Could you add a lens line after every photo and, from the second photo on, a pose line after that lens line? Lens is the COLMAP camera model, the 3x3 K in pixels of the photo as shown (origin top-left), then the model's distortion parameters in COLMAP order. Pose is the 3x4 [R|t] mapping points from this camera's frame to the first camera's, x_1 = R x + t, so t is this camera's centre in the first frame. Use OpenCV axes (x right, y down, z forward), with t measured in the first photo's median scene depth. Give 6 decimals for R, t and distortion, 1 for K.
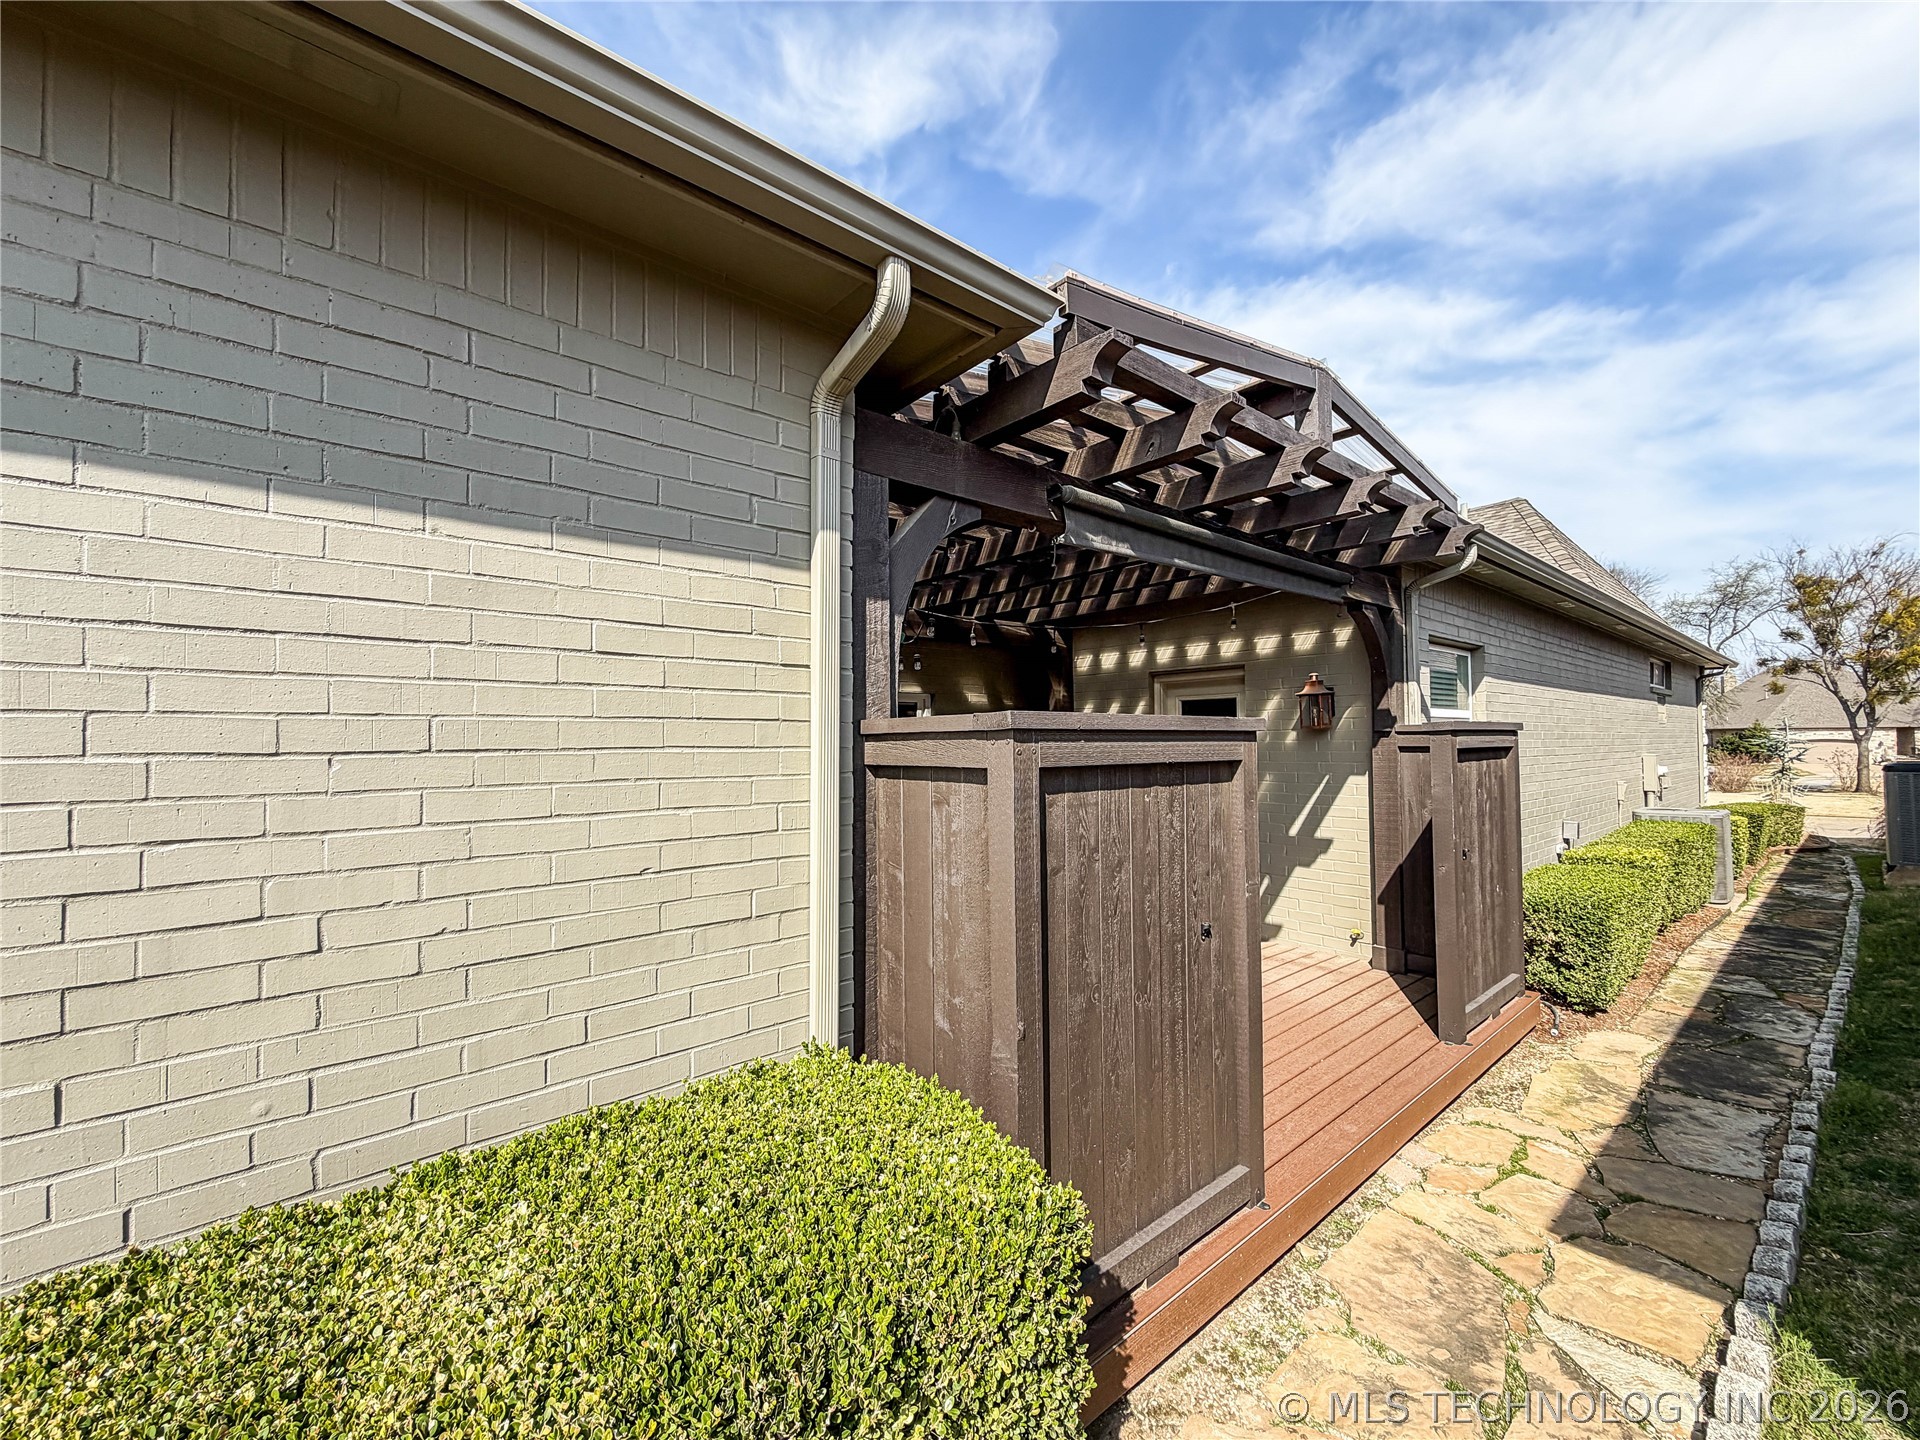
lens RADIAL K [[762.5, 0, 949.4], [0, 762.5, 724.7], [0, 0, 1]] dist [-0.000195, -0.000030]
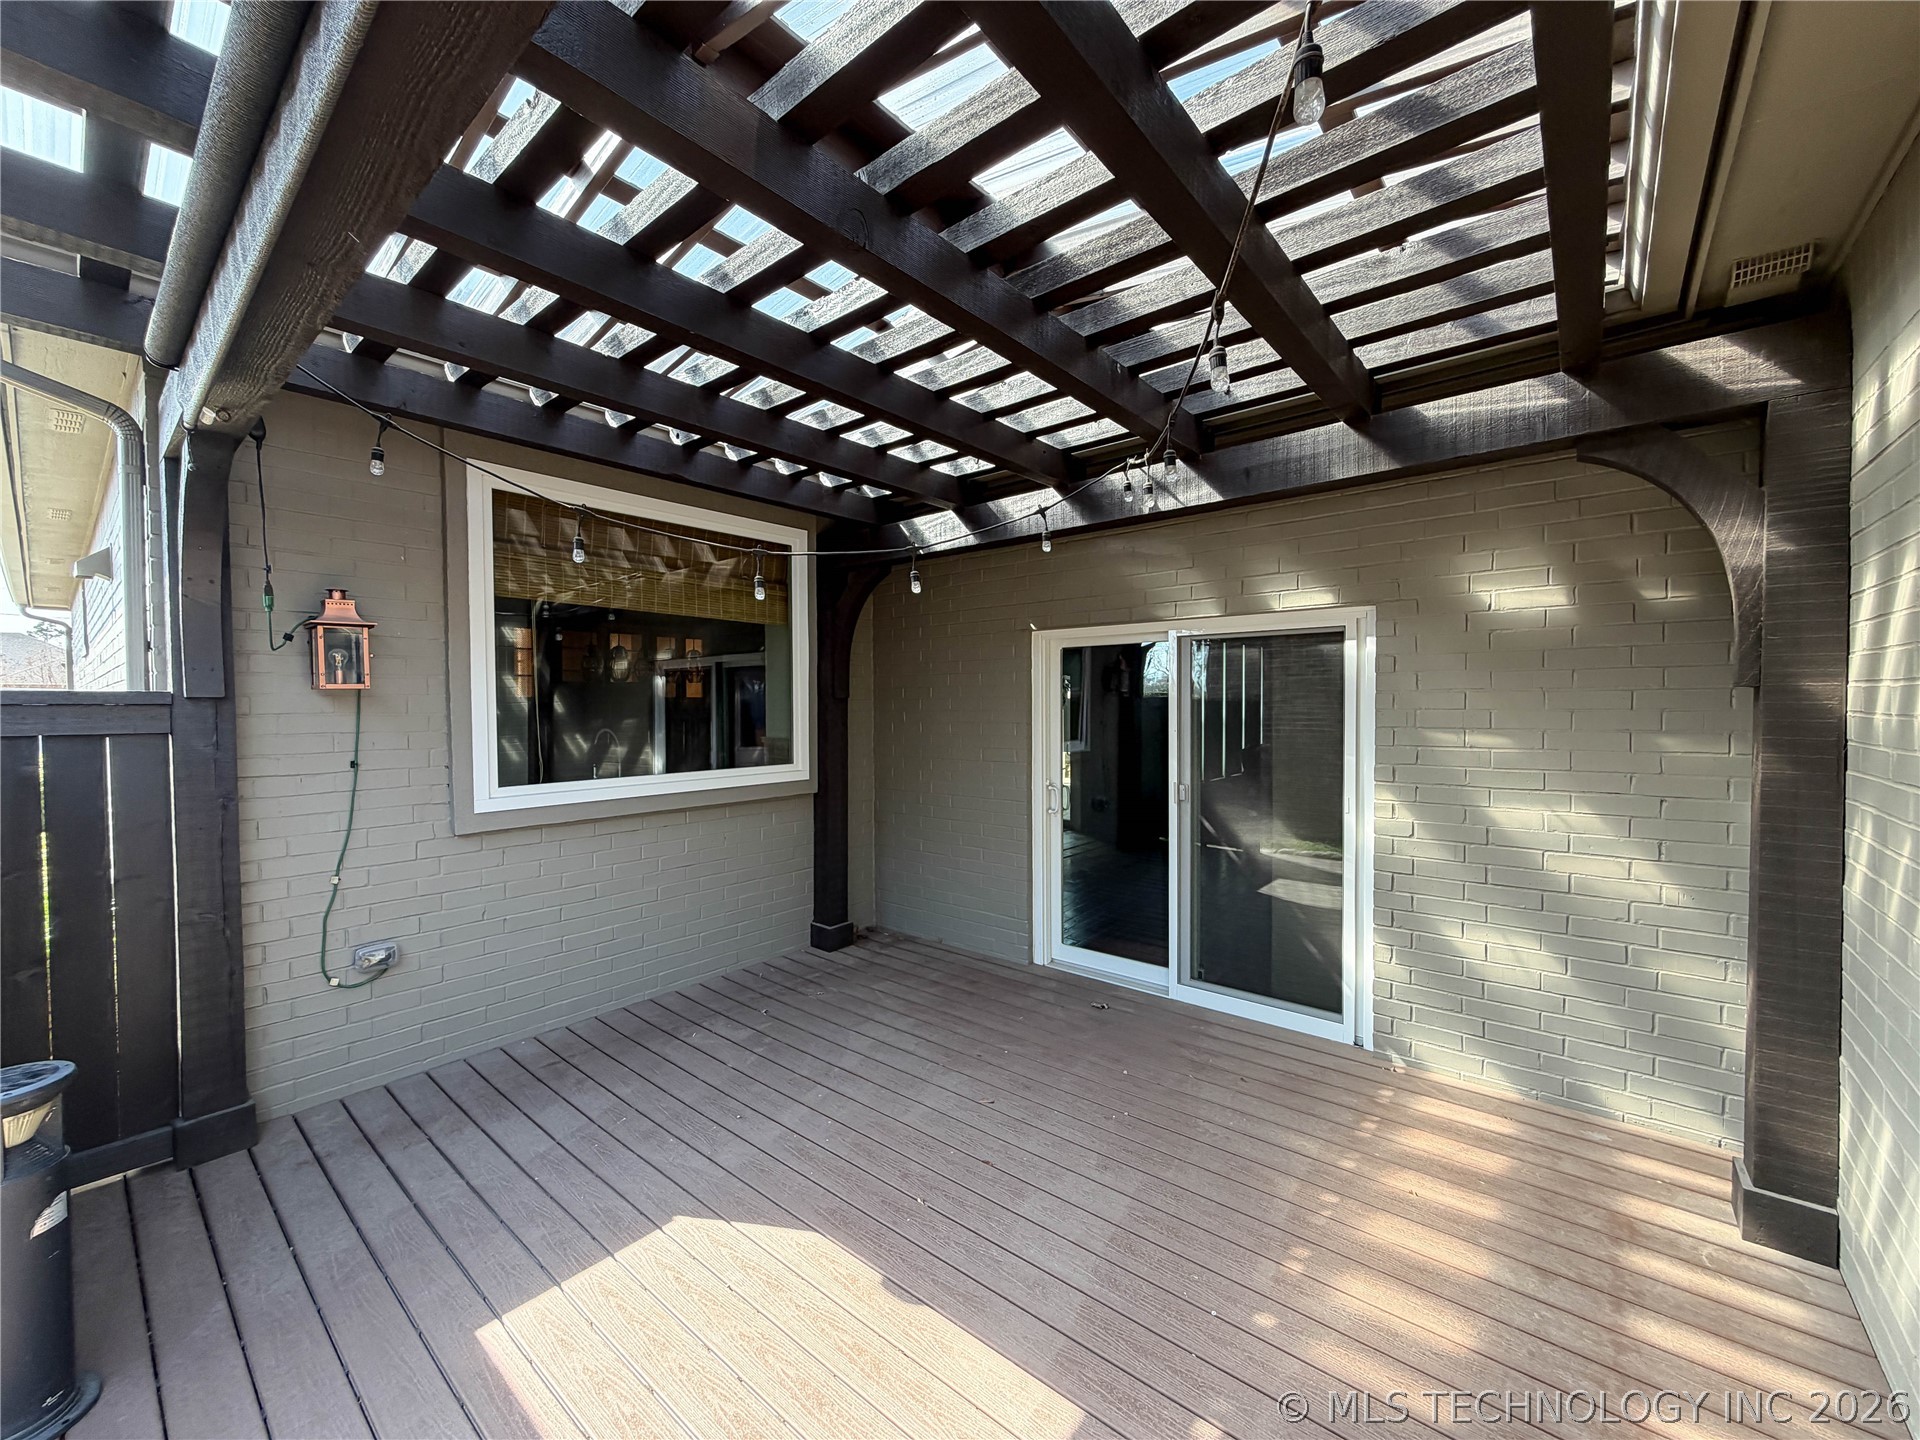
lens RADIAL K [[762.5, 0, 955.2], [0, 762.5, 716.4], [0, 0, 1]] dist [-0.000195, -0.000030]
pose [[0.175556, 0.029921, -0.984015, 0.480034], [0.026269, 0.999040, 0.035065, 0.008525], [0.984119, -0.032005, 0.174601, 0.781012]]
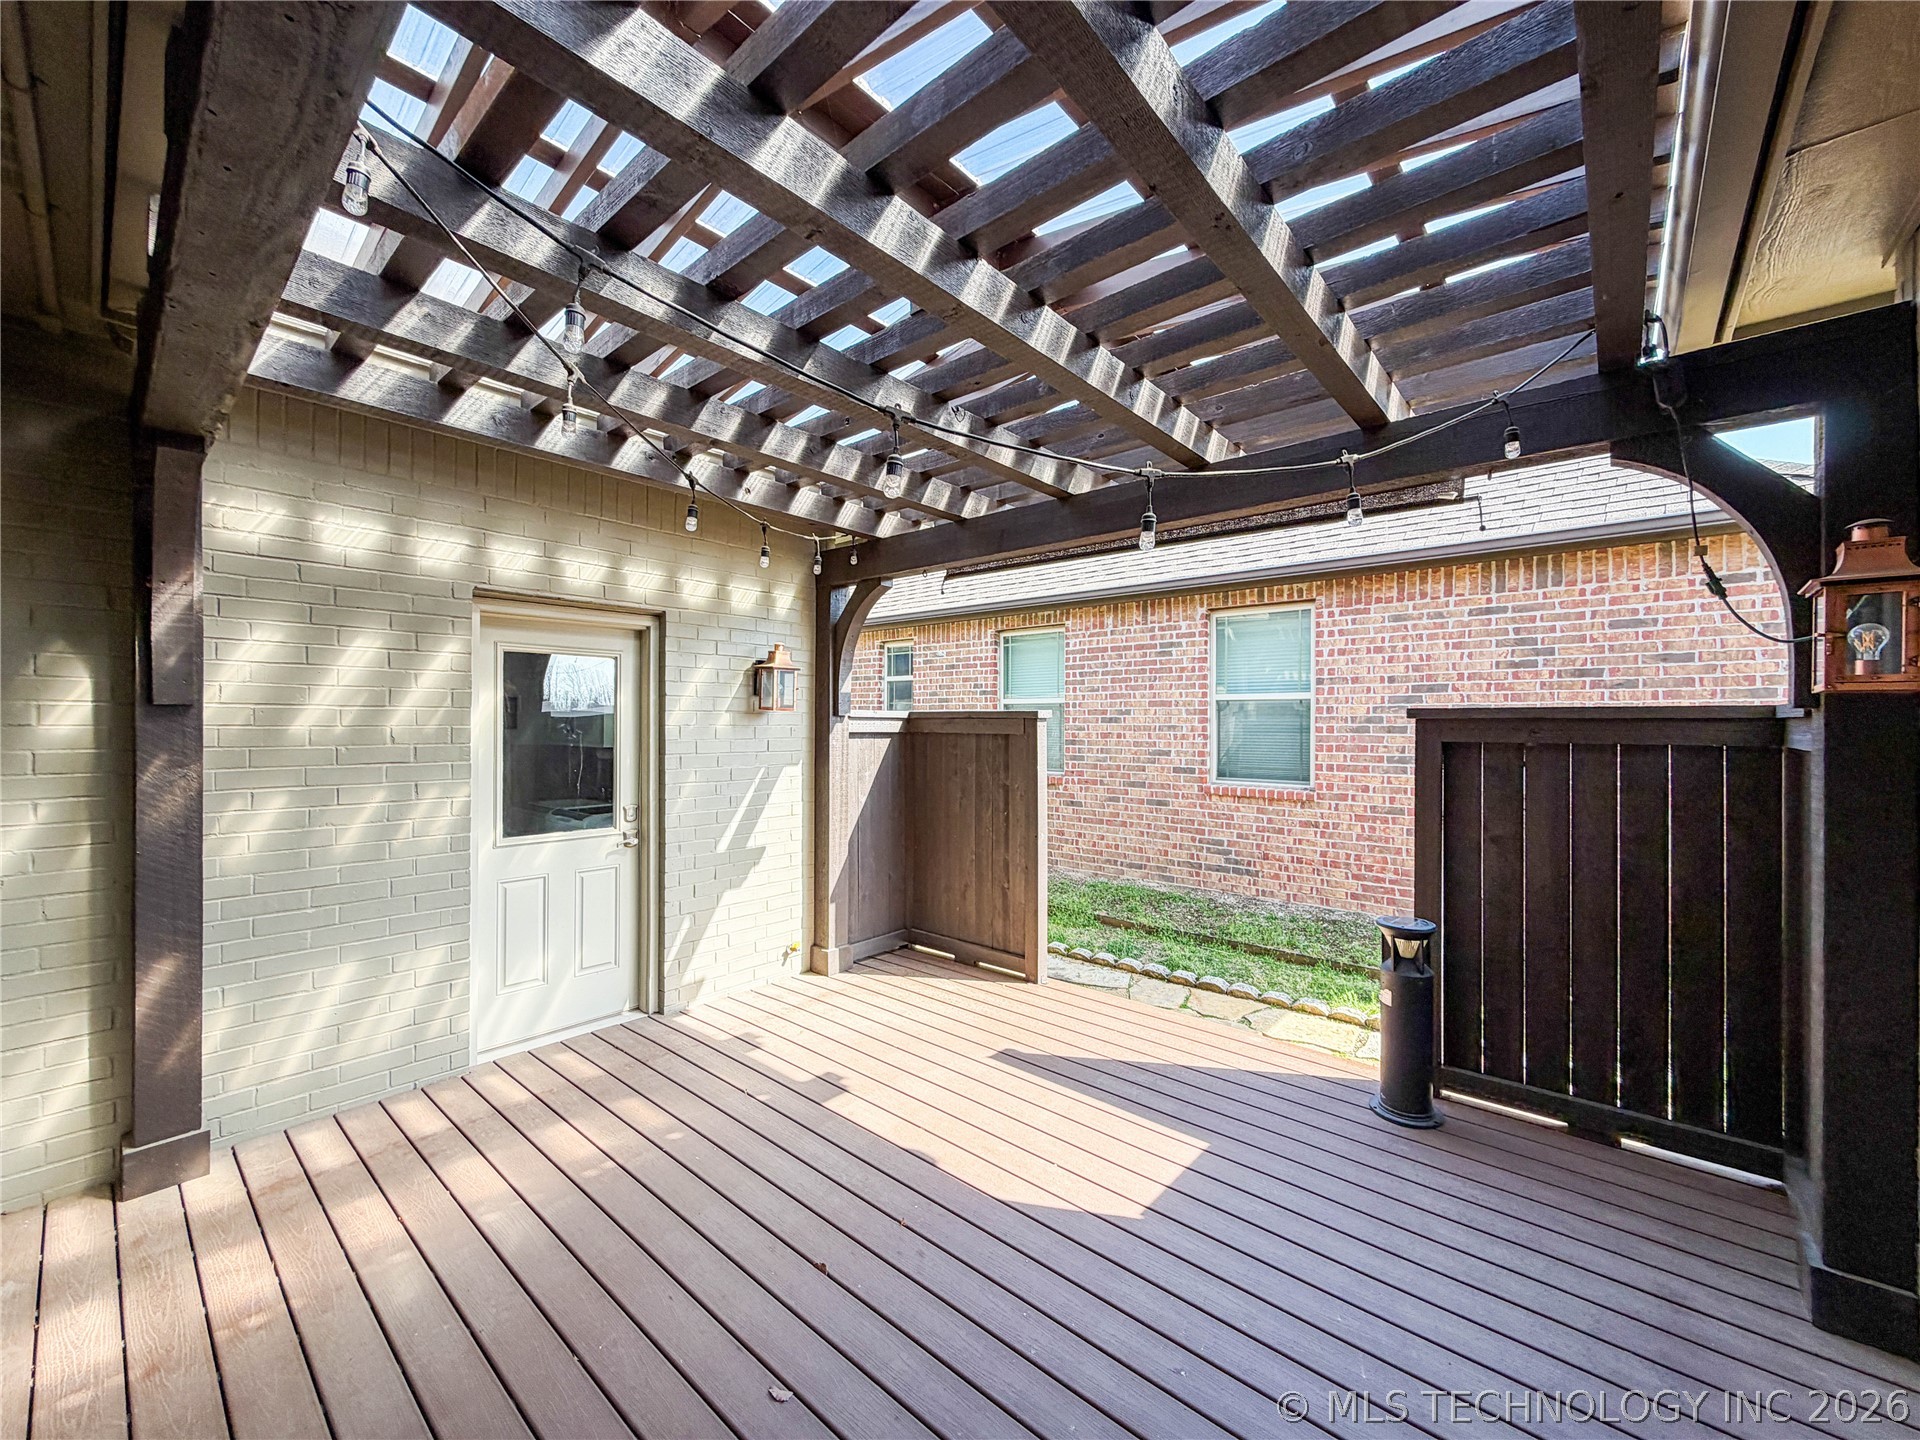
lens RADIAL K [[762.5, 0, 963.8], [0, 762.5, 721.0], [0, 0, 1]] dist [-0.000195, -0.000030]
pose [[-0.164005, 0.012406, 0.986381, -0.323349], [-0.024414, 0.999564, -0.016631, 0.022653], [-0.986157, -0.026809, -0.163631, 0.866537]]
